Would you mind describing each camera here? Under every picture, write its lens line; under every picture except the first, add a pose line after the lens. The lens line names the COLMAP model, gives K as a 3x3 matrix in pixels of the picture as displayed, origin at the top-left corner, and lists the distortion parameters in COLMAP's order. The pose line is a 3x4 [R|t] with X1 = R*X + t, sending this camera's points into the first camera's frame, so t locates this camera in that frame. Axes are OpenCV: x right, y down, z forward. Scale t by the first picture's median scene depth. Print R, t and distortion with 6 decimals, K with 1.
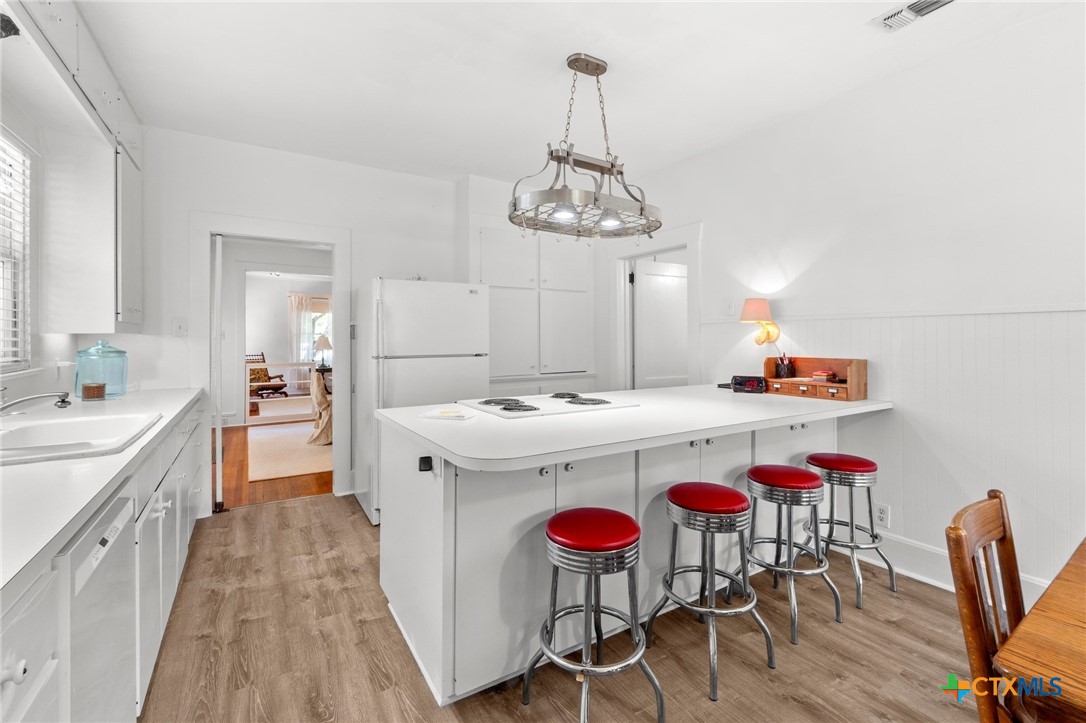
lens RADIAL K [[470.8, 0, 540.6], [0, 470.8, 333.1], [0, 0, 1]] dist [0.000287, -0.000091]
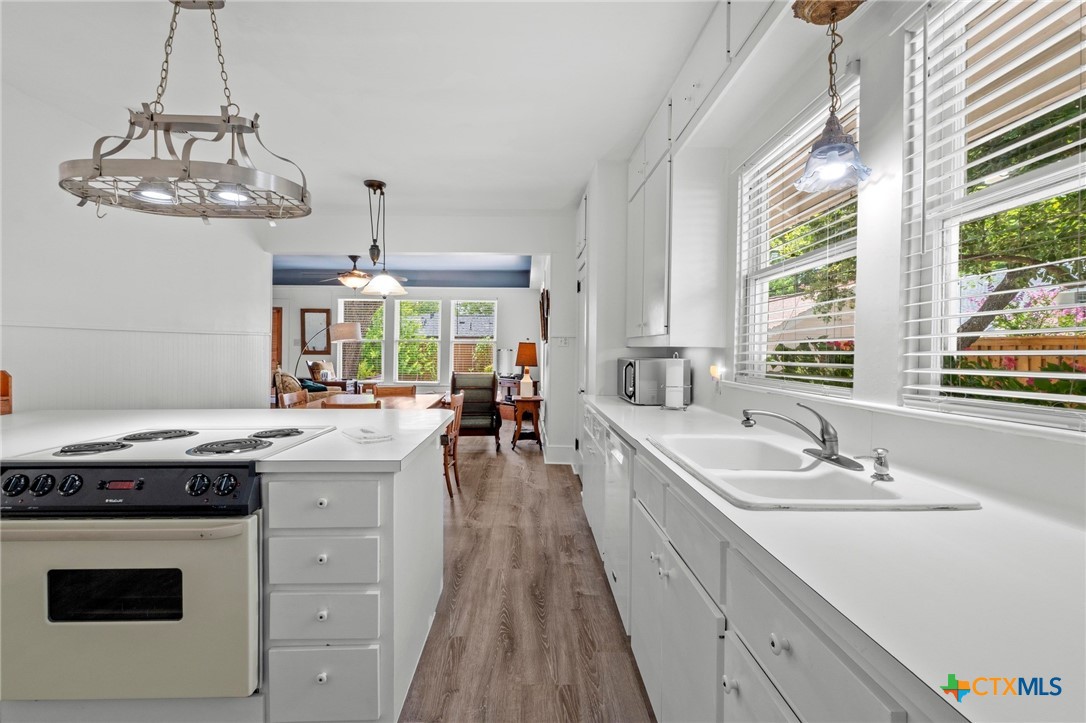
lens RADIAL K [[462.8, 0, 540.9], [0, 462.8, 352.5], [0, 0, 1]] dist [0.000249, 0.000145]
pose [[-0.865384, -0.007390, 0.501055, -0.754252], [-0.010101, 0.999945, -0.002699, 0.016130], [-0.501008, -0.007397, -0.865411, 1.319765]]
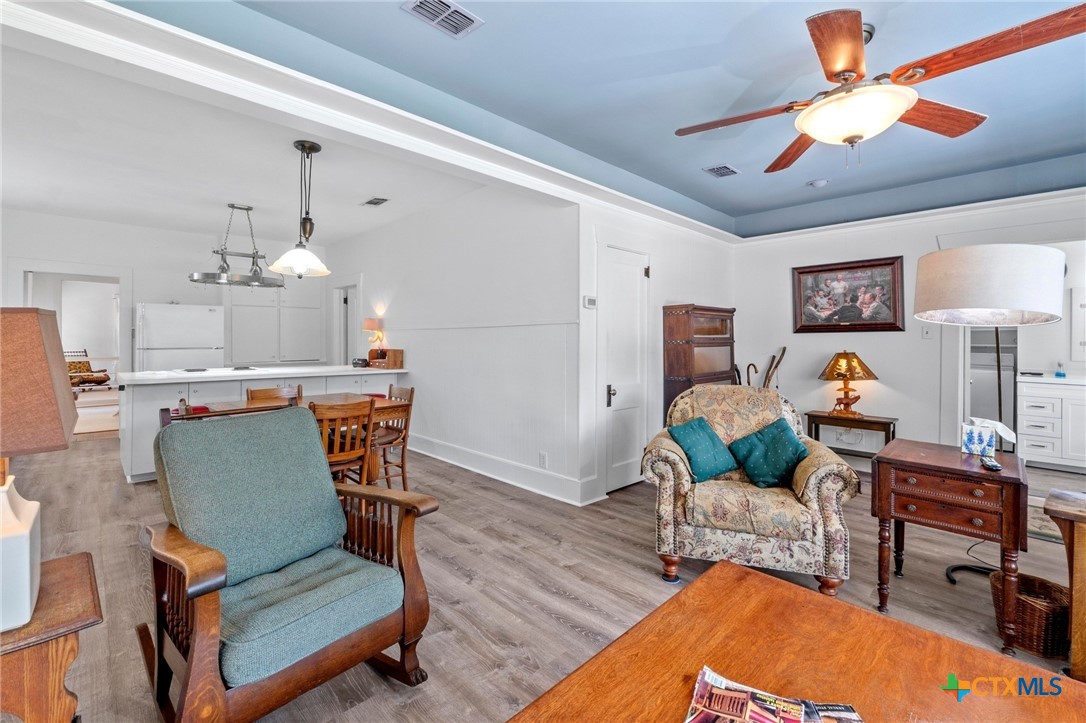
lens RADIAL K [[461.6, 0, 533.4], [0, 461.6, 337.3], [0, 0, 1]] dist [-0.002564, -0.000066]
pose [[0.977056, 0.006338, 0.212887, 0.890513], [-0.008246, 0.999933, 0.008076, -0.020688], [-0.212822, -0.009646, 0.977043, -1.208983]]
